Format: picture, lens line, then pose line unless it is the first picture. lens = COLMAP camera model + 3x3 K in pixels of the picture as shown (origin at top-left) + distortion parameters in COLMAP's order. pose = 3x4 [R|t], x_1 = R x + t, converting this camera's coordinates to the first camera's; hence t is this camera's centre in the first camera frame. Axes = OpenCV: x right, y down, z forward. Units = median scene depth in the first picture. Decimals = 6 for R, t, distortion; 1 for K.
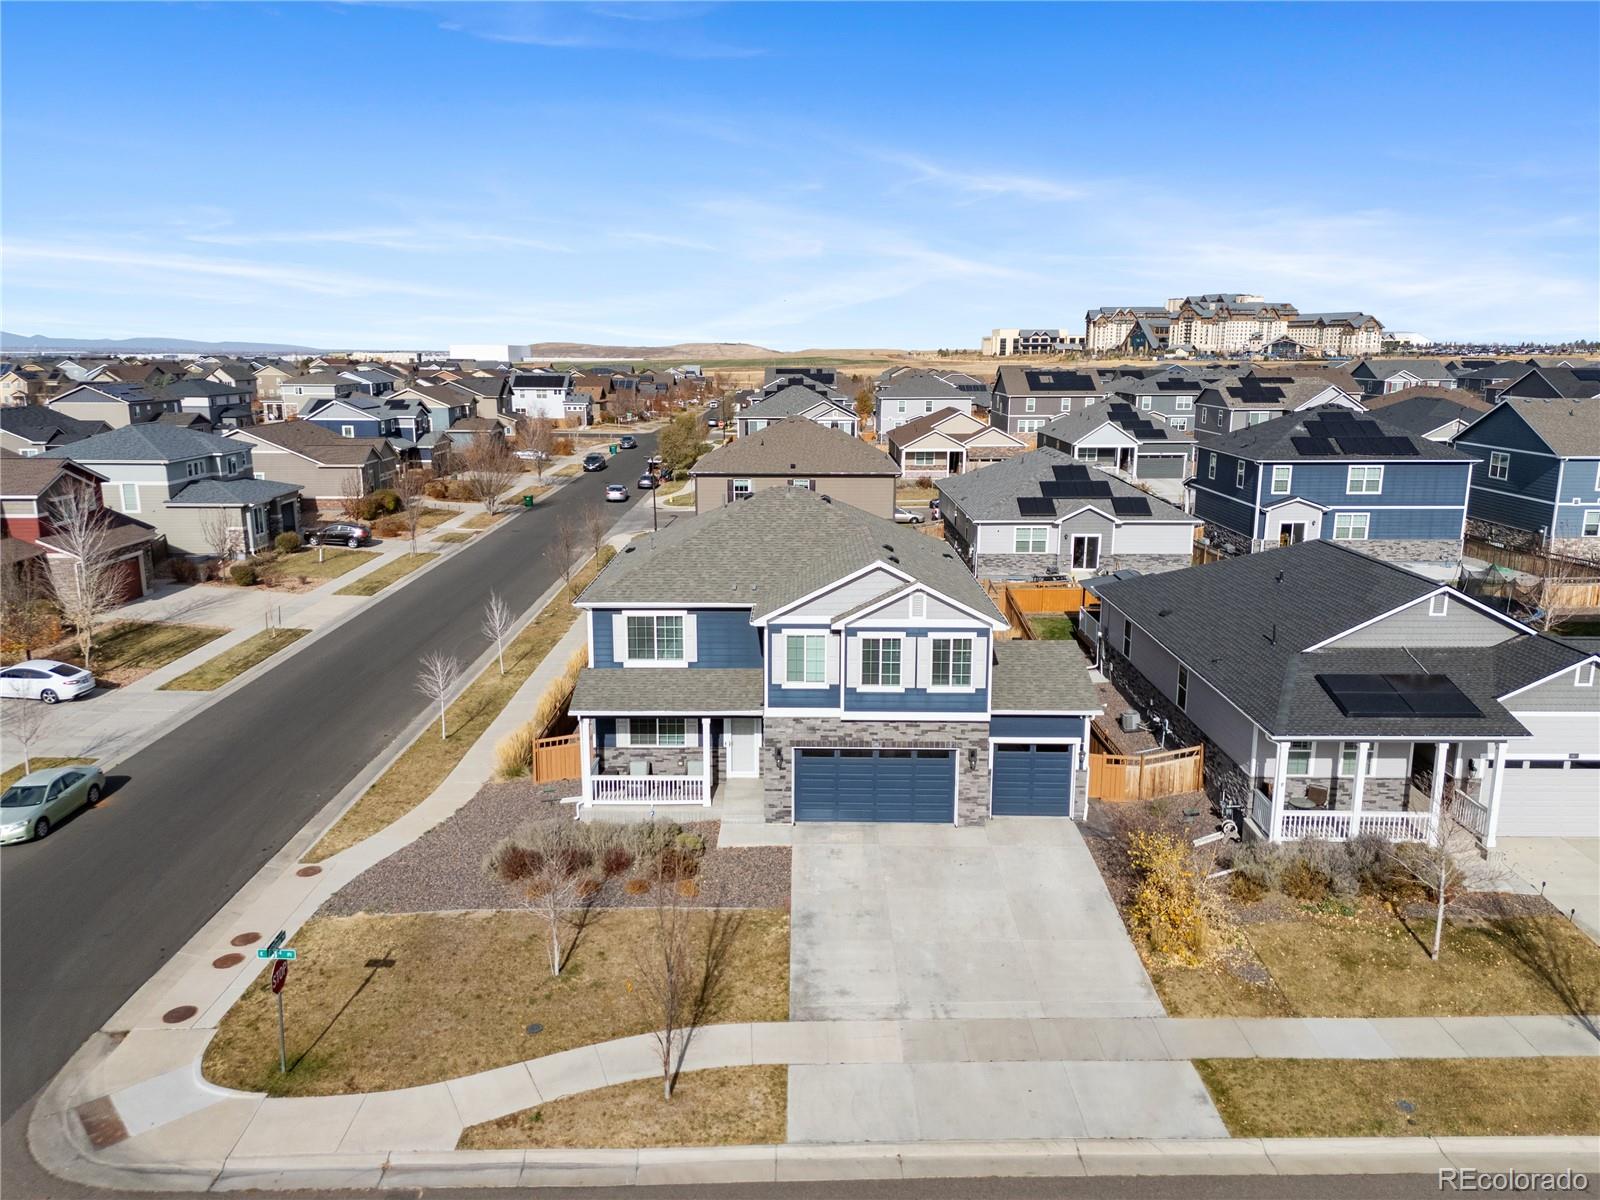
lens RADIAL K [[1172.8, 0, 796.9], [0, 1172.8, 593.2], [0, 0, 1]] dist [0.091360, -0.106056]
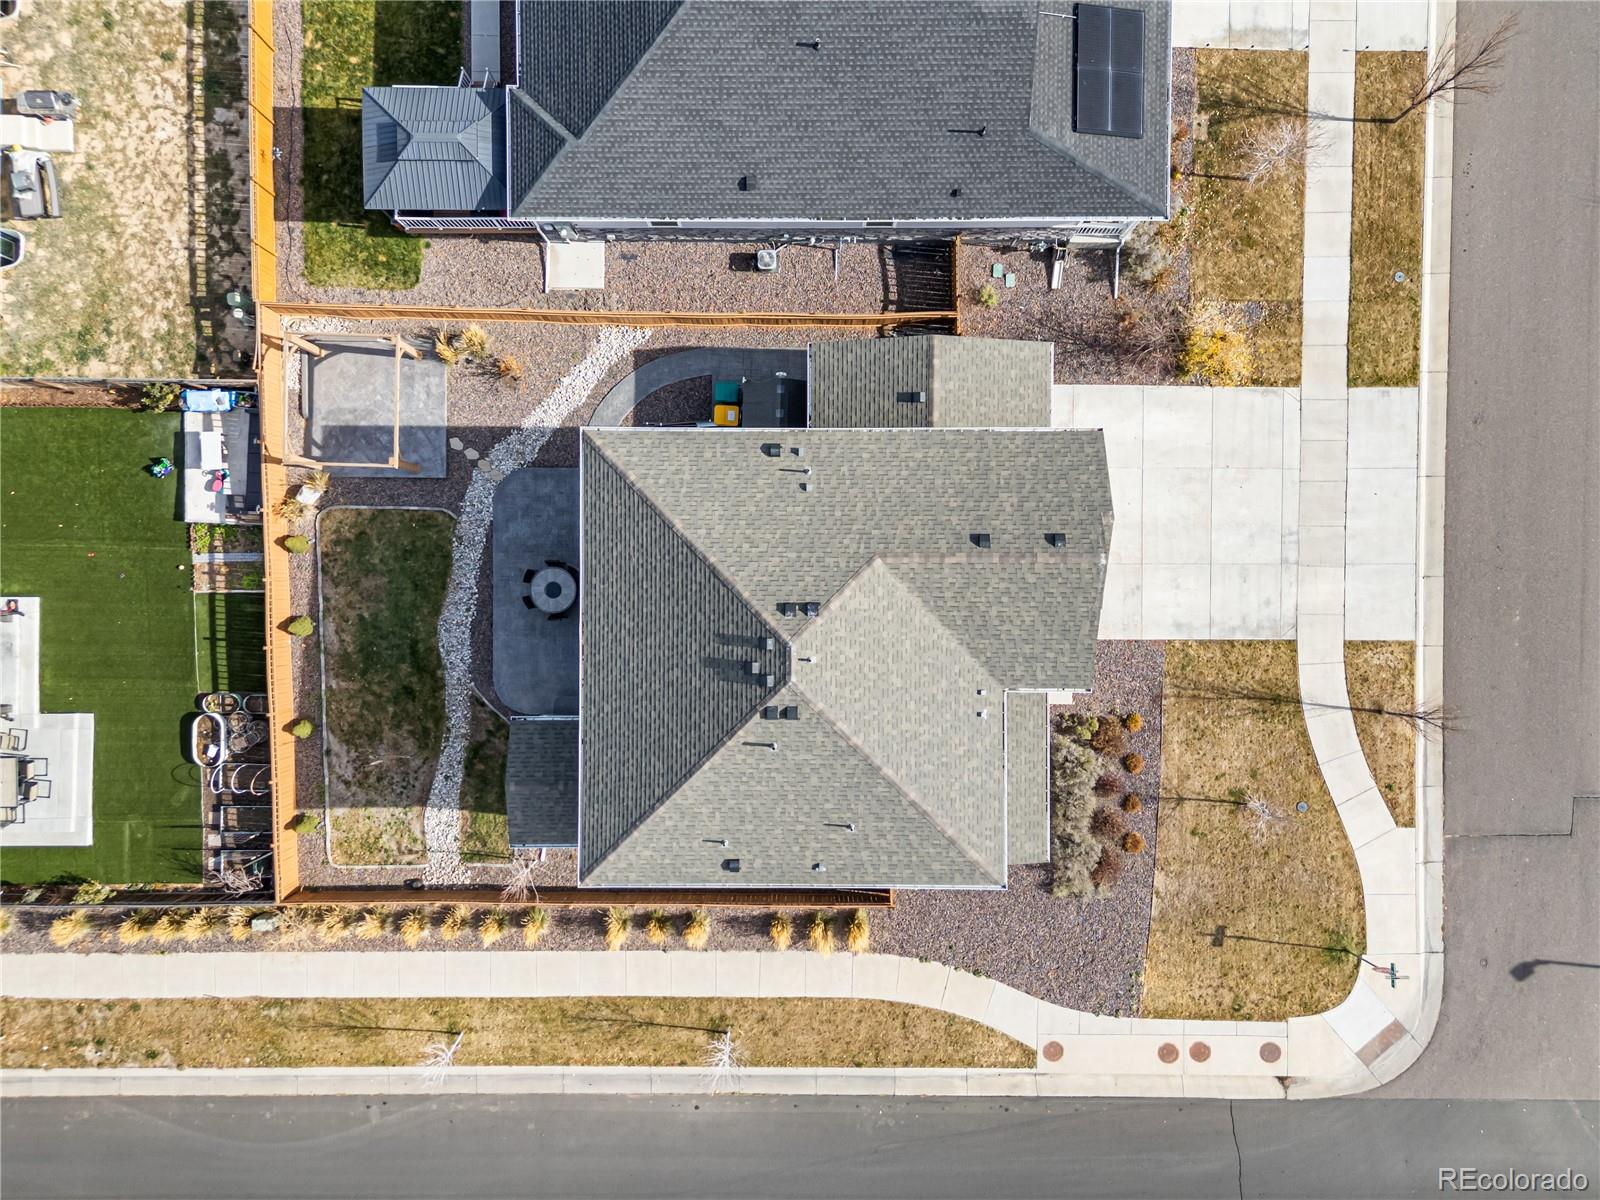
lens RADIAL K [[1172.8, 0, 796.9], [0, 1172.8, 593.2], [0, 0, 1]] dist [0.091360, -0.106056]
pose [[0.002982, -0.999981, -0.005340, 0.010959], [0.217925, -0.004562, 0.975955, -0.235147], [-0.975961, -0.004074, 0.217907, 0.243051]]
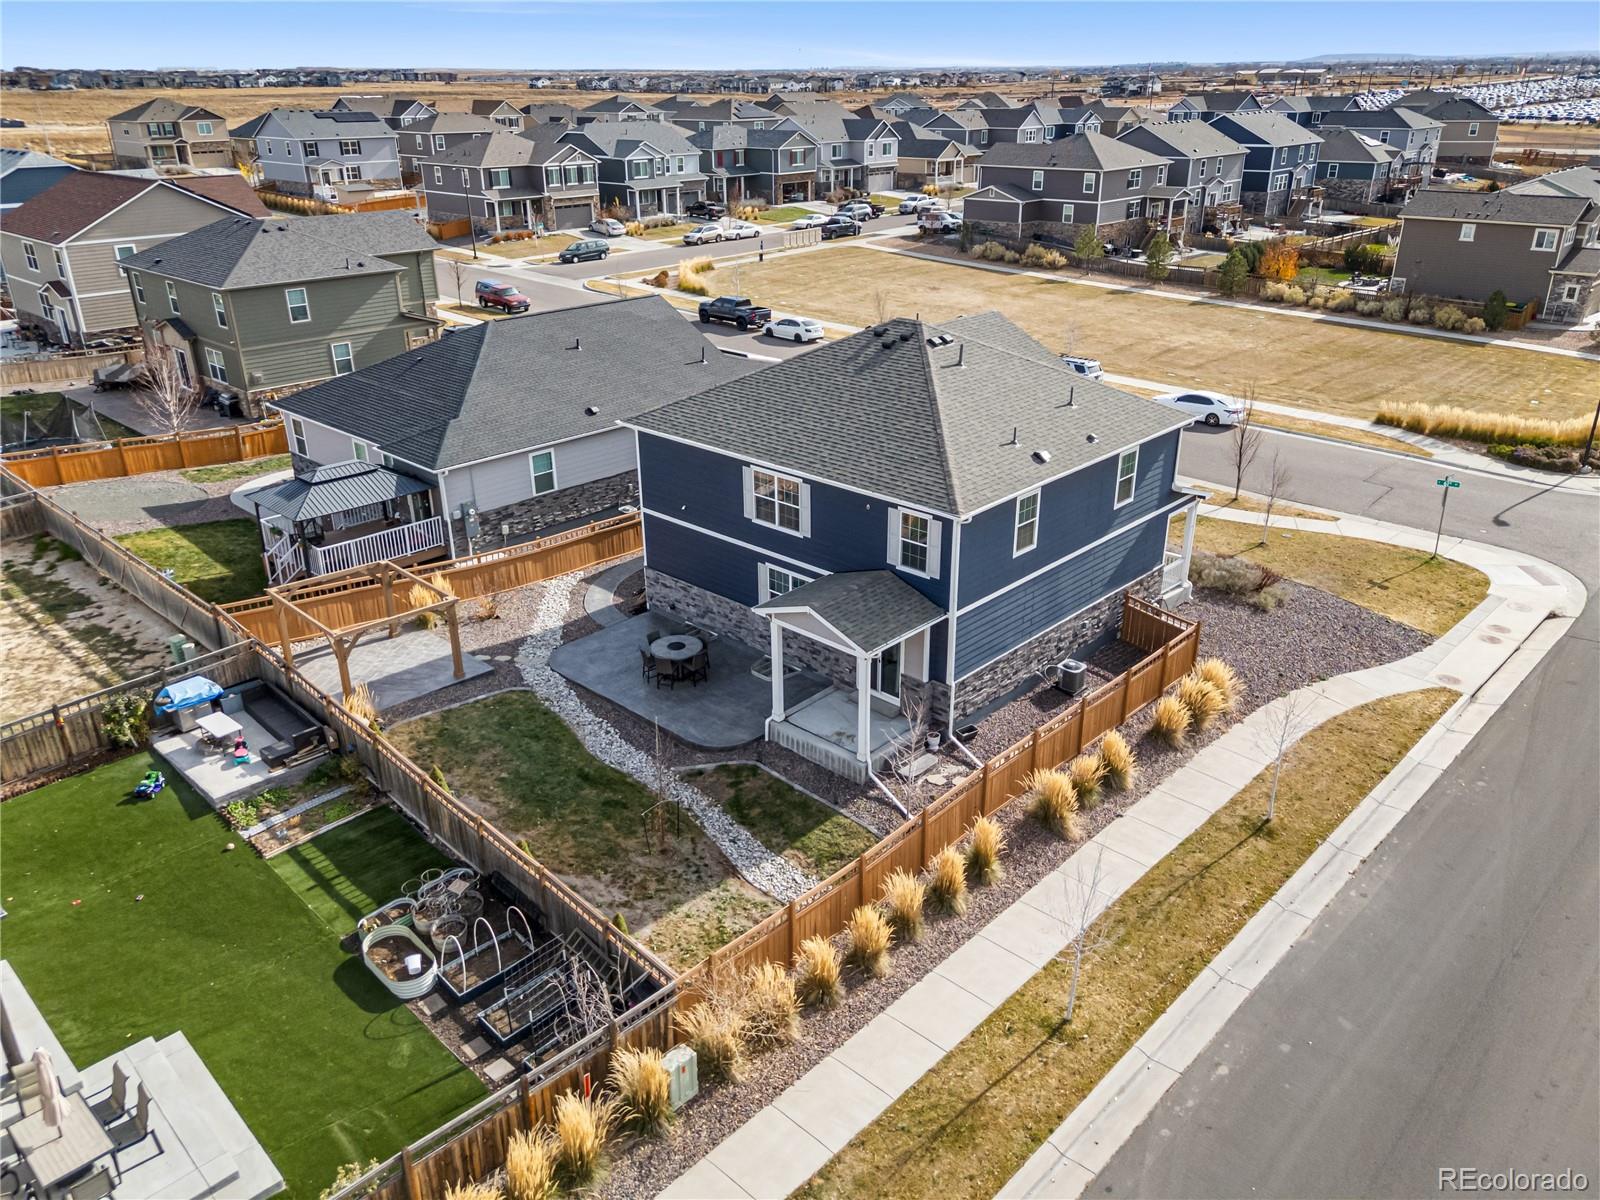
lens RADIAL K [[1172.8, 0, 796.9], [0, 1172.8, 593.2], [0, 0, 1]] dist [0.091360, -0.106056]
pose [[-0.724418, -0.271325, 0.633721, -0.155743], [0.151083, 0.834448, 0.529971, -0.112775], [-0.672601, 0.479665, -0.563497, 0.470315]]
